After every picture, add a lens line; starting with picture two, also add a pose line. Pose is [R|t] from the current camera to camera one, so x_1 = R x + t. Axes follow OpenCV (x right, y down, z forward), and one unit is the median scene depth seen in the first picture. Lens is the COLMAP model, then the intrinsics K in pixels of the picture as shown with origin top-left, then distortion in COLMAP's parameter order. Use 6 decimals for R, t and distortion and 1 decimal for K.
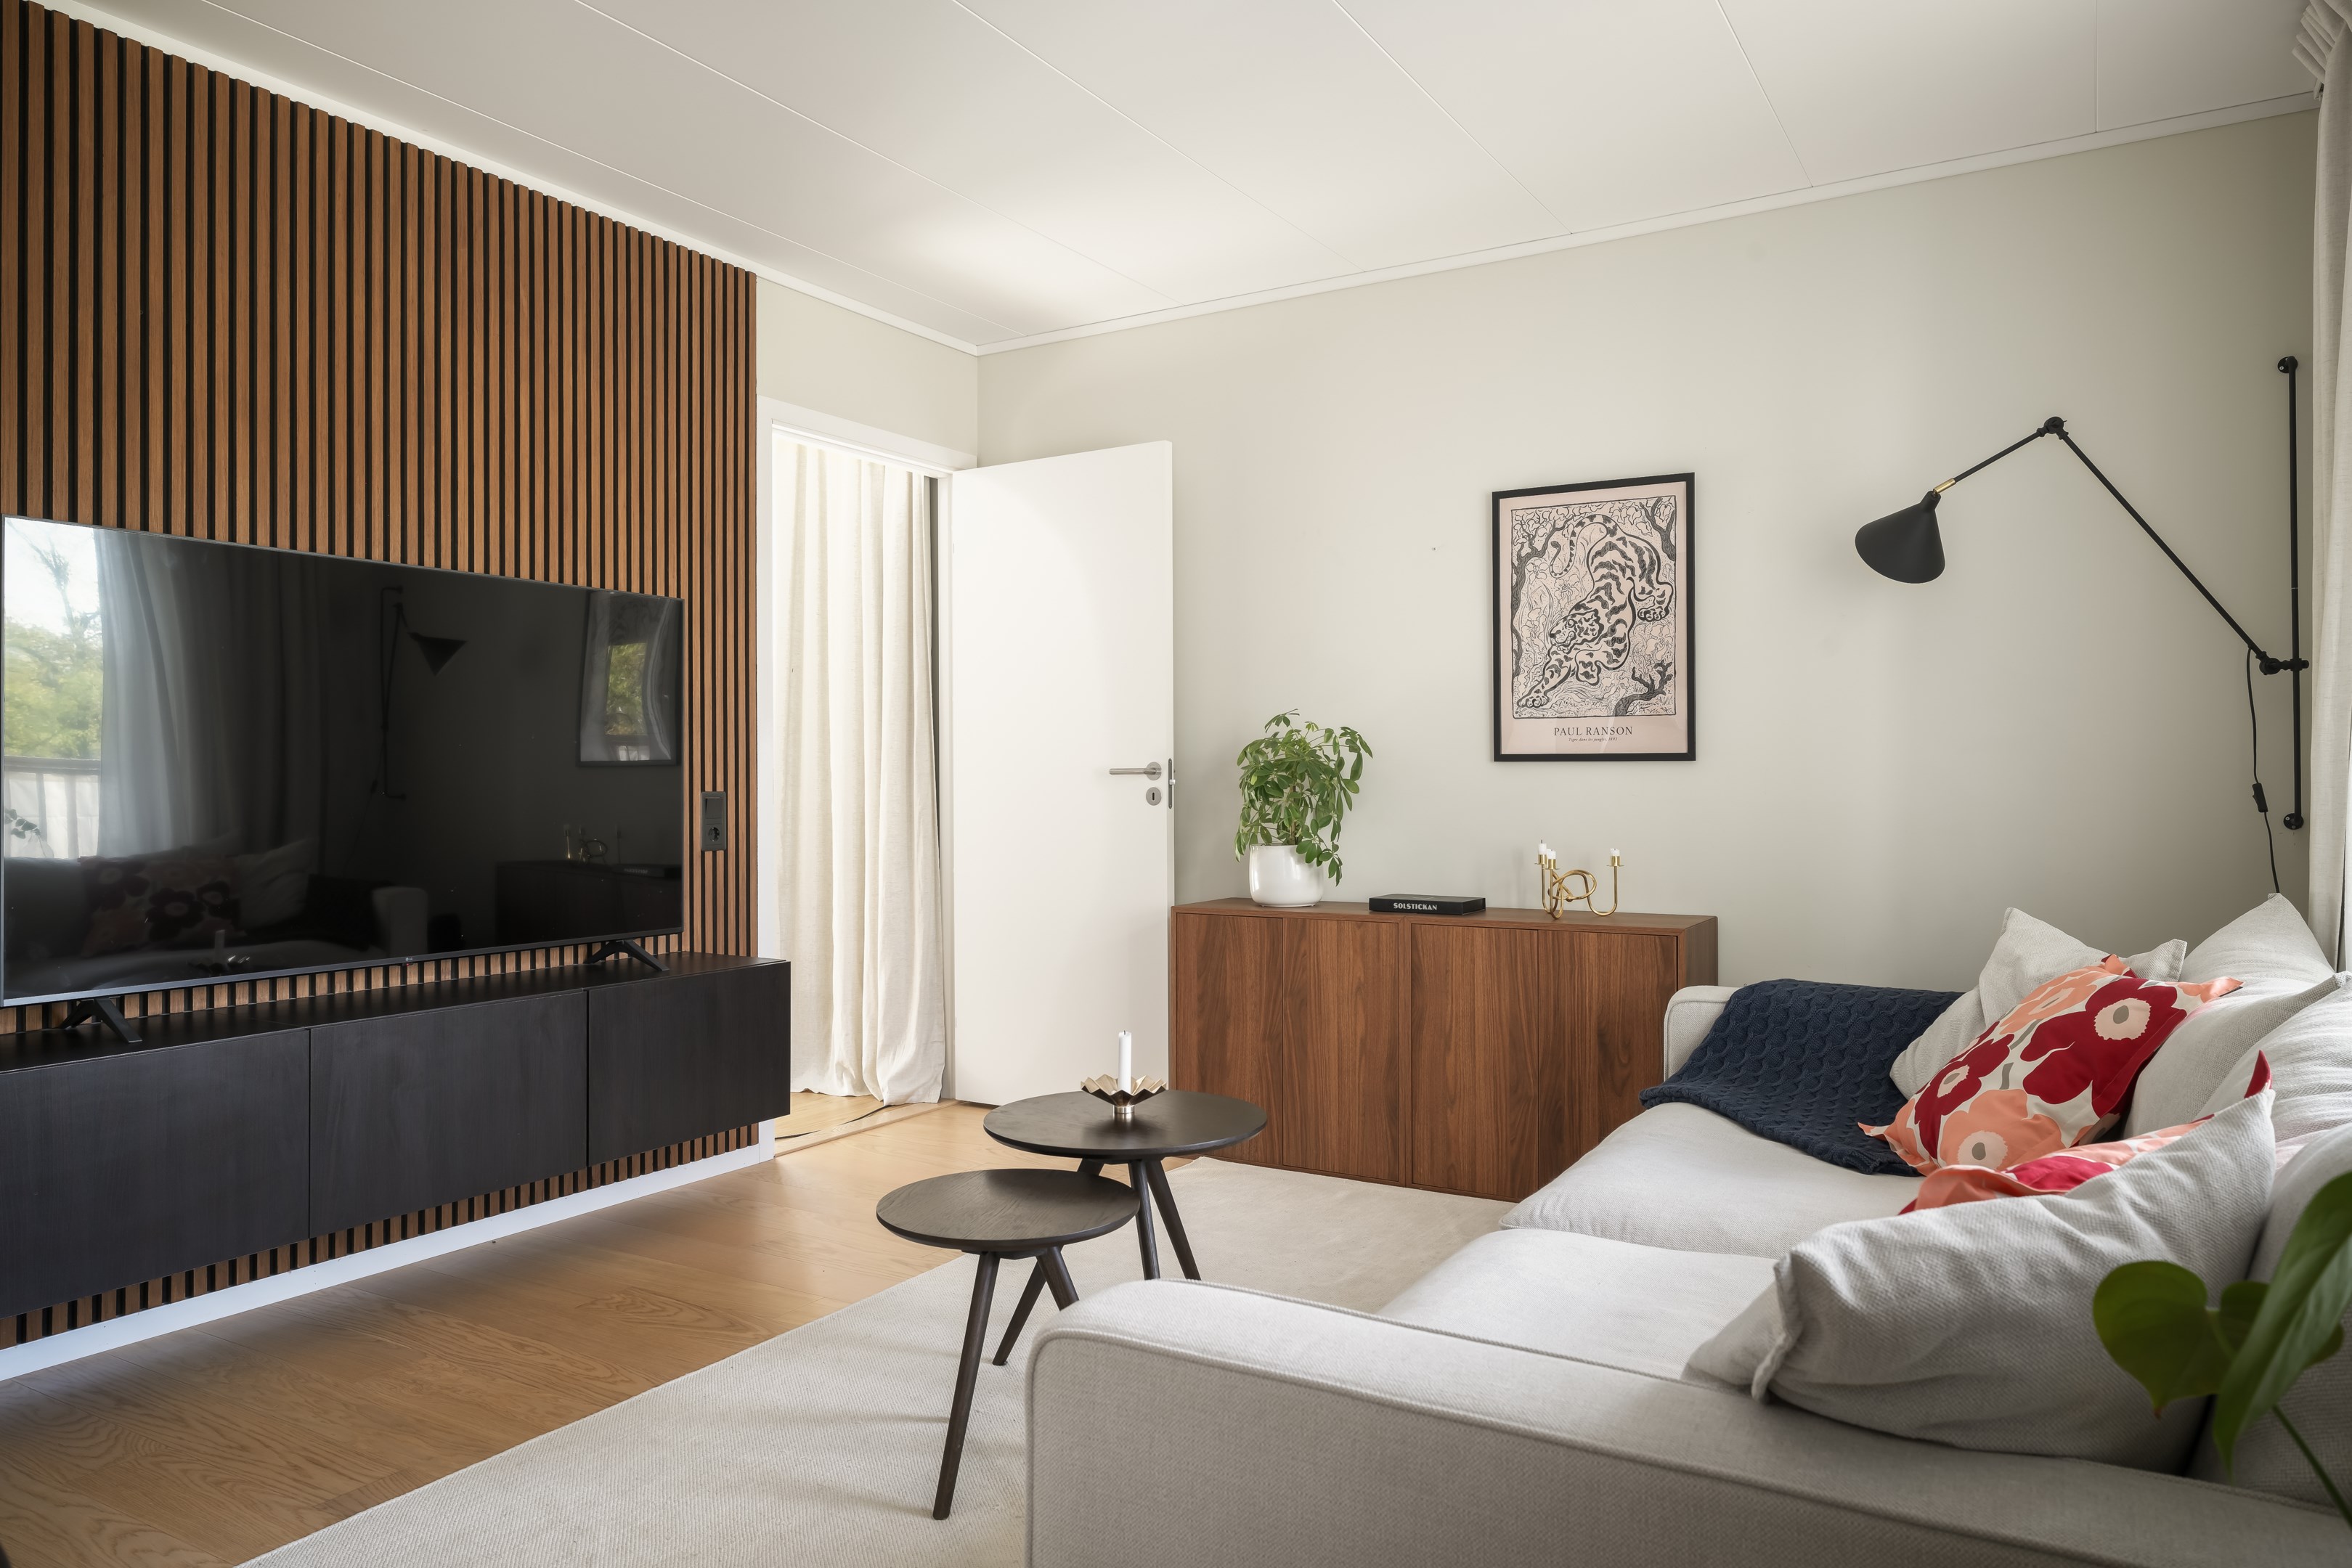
lens RADIAL K [[1528.3, 0, 1176.1], [0, 1528.3, 774.8], [0, 0, 1]] dist [0.000192, 0.000751]
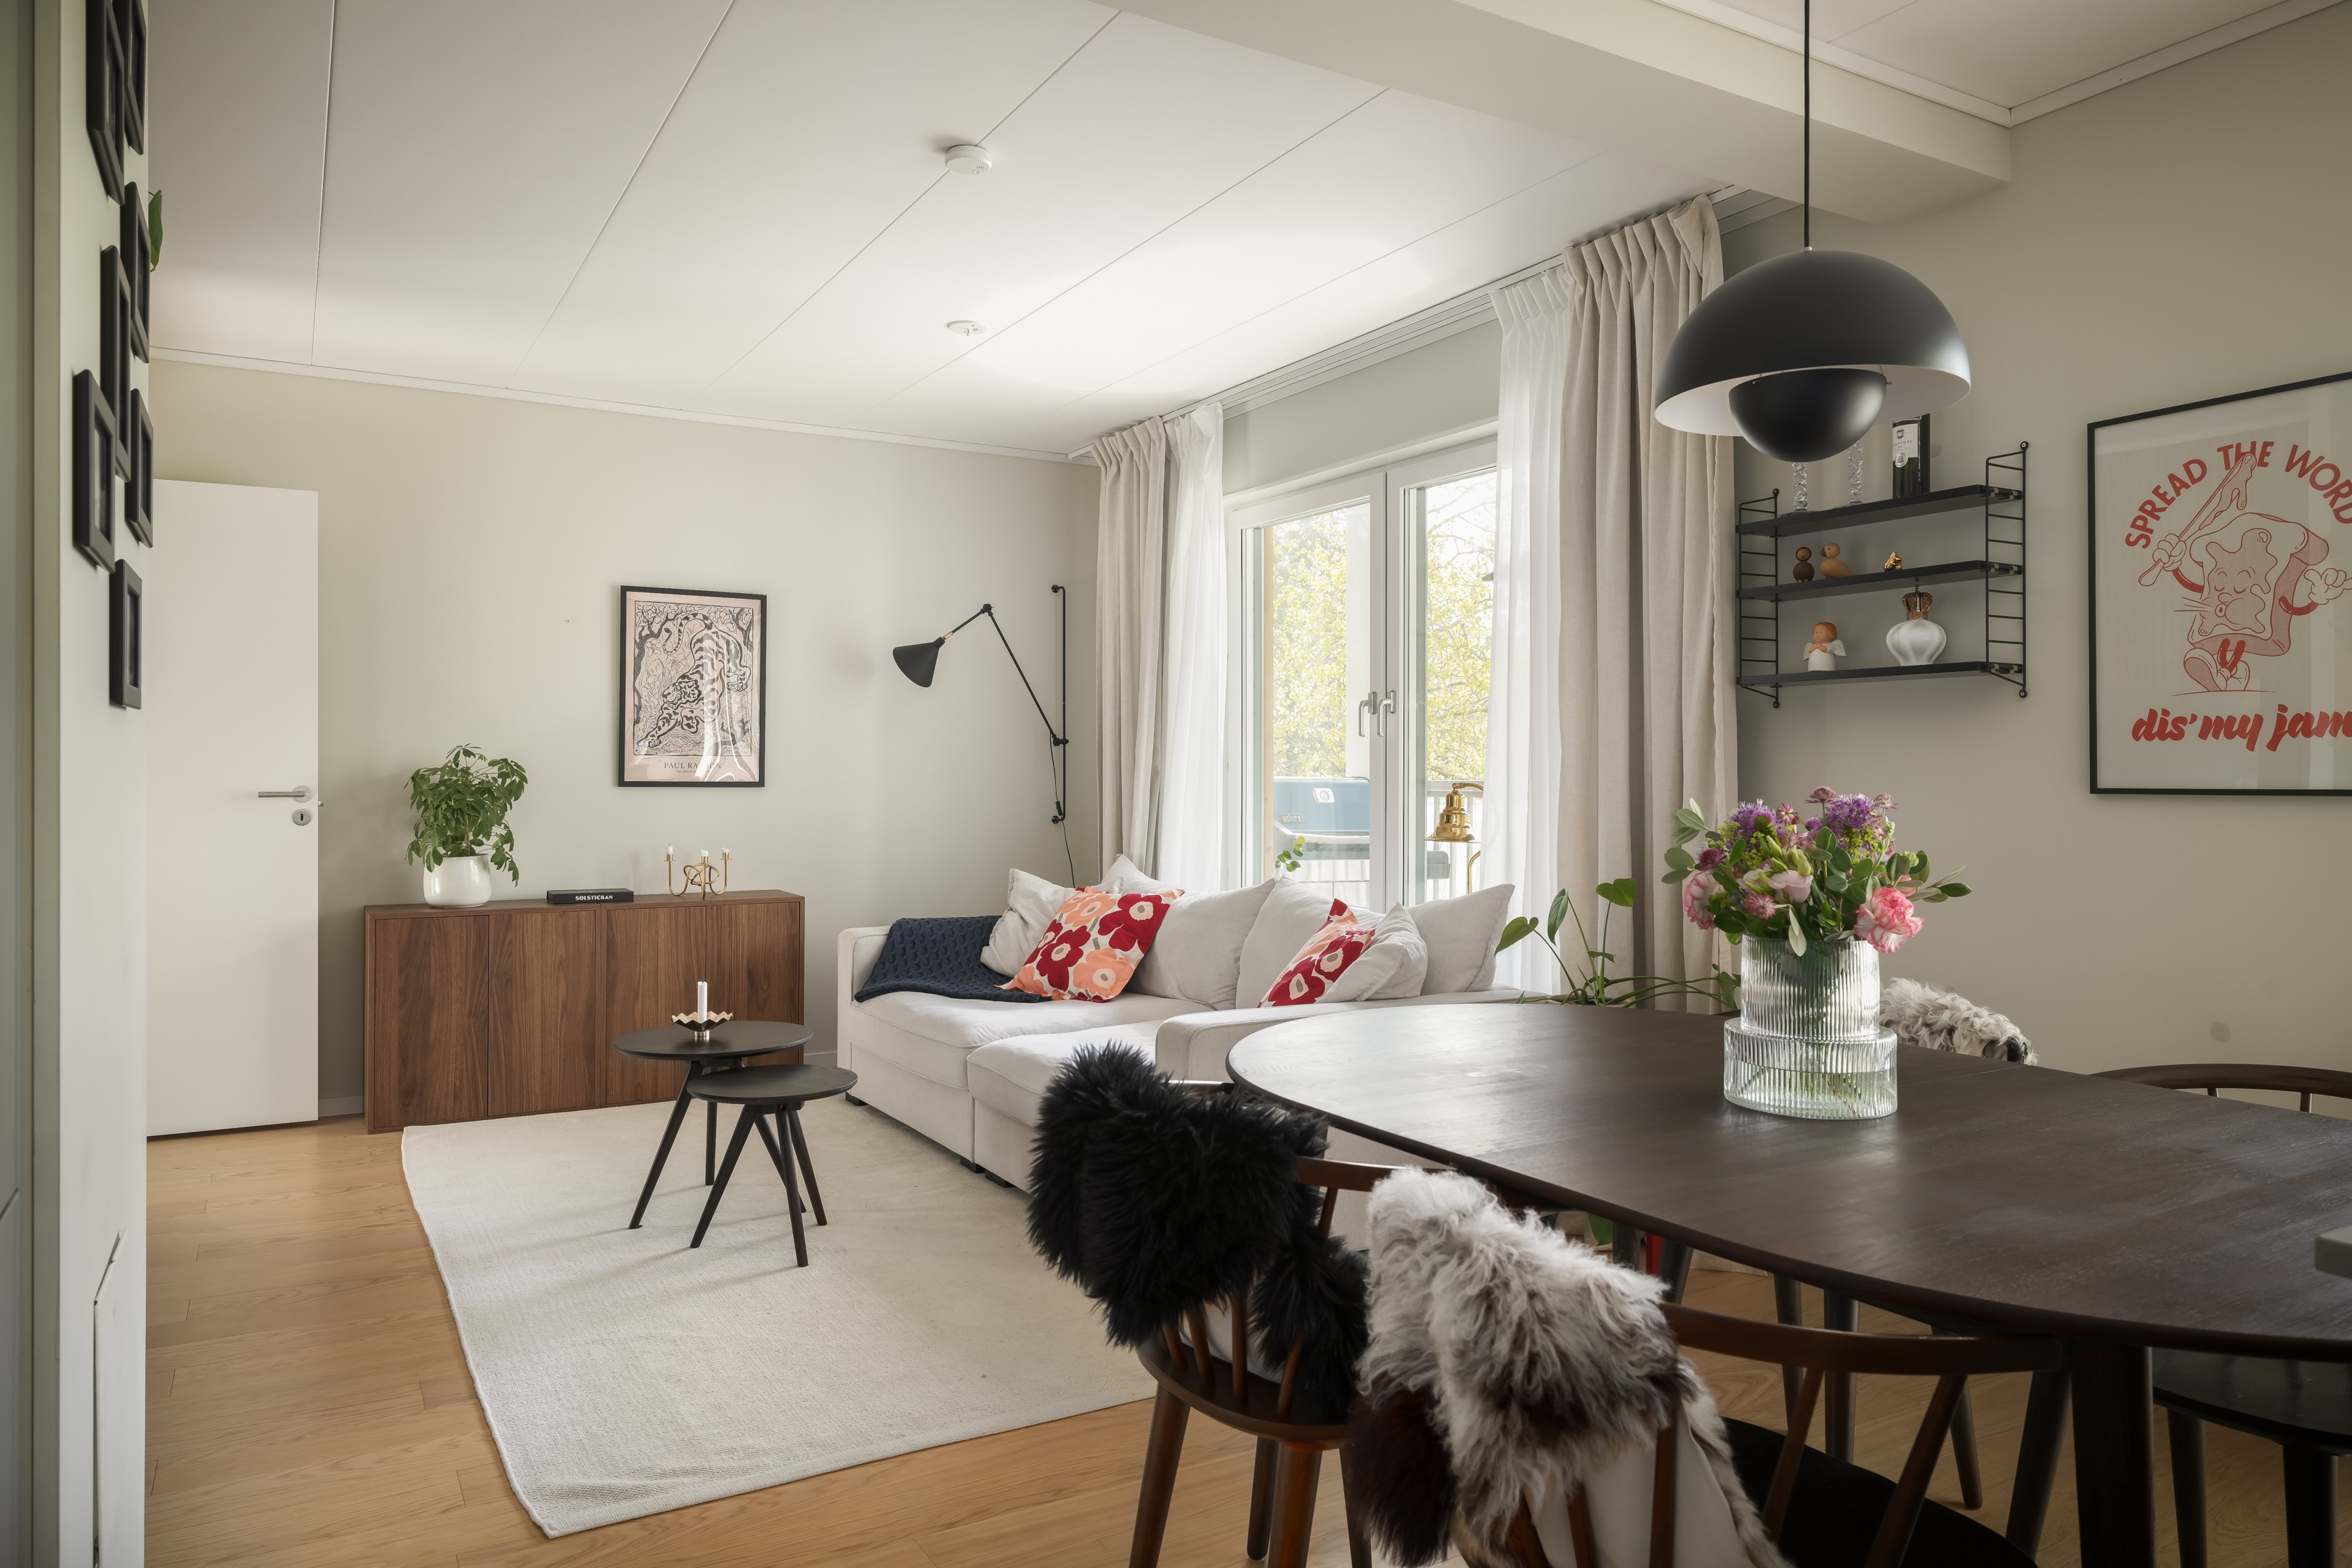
lens RADIAL K [[1528.3, 0, 1176.1], [0, 1528.3, 774.8], [0, 0, 1]] dist [0.000192, 0.000751]
pose [[0.481814, 0.003183, 0.876268, -0.758686], [-0.007768, 0.999970, 0.000639, -0.024602], [-0.876239, -0.007115, 0.481825, -0.075367]]
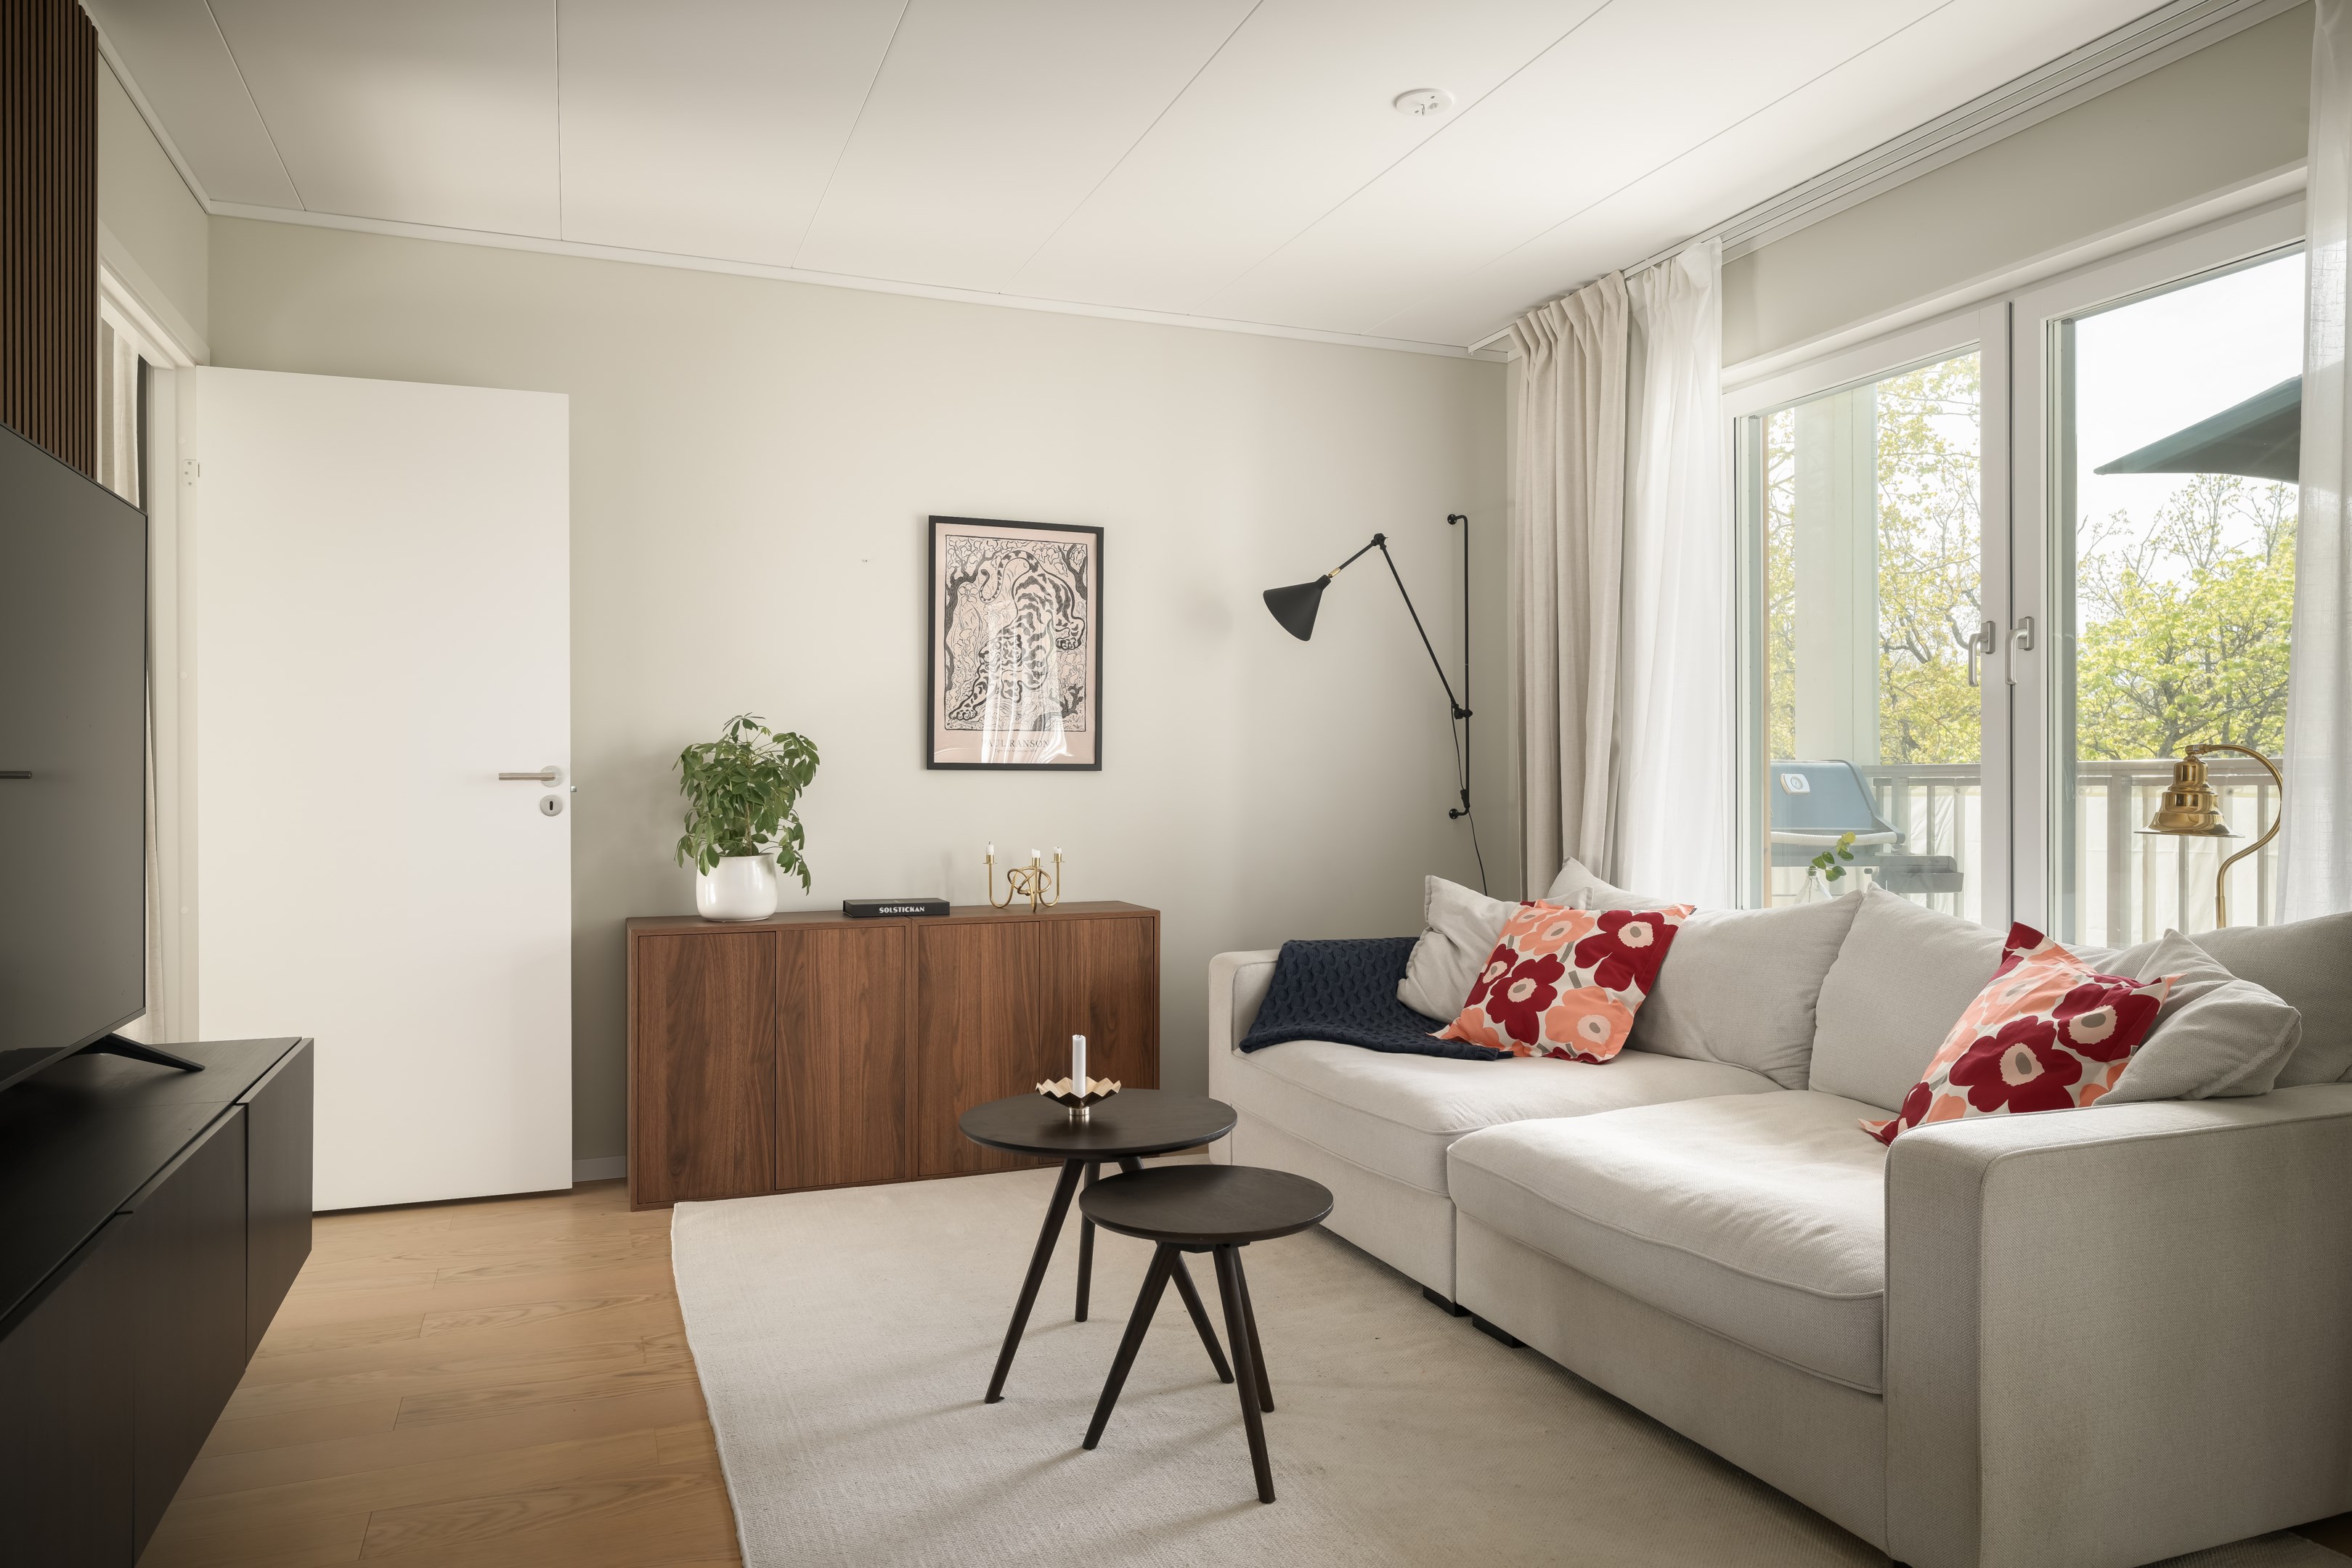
lens RADIAL K [[1525.8, 0, 1176.0], [0, 1525.8, 784.0], [0, 0, 1]] dist [0.001580, -0.000267]
pose [[0.607983, 0.001343, 0.793949, -0.548833], [-0.003315, 0.999994, 0.000847, -0.000032], [-0.793943, -0.003146, 0.607984, 0.227676]]
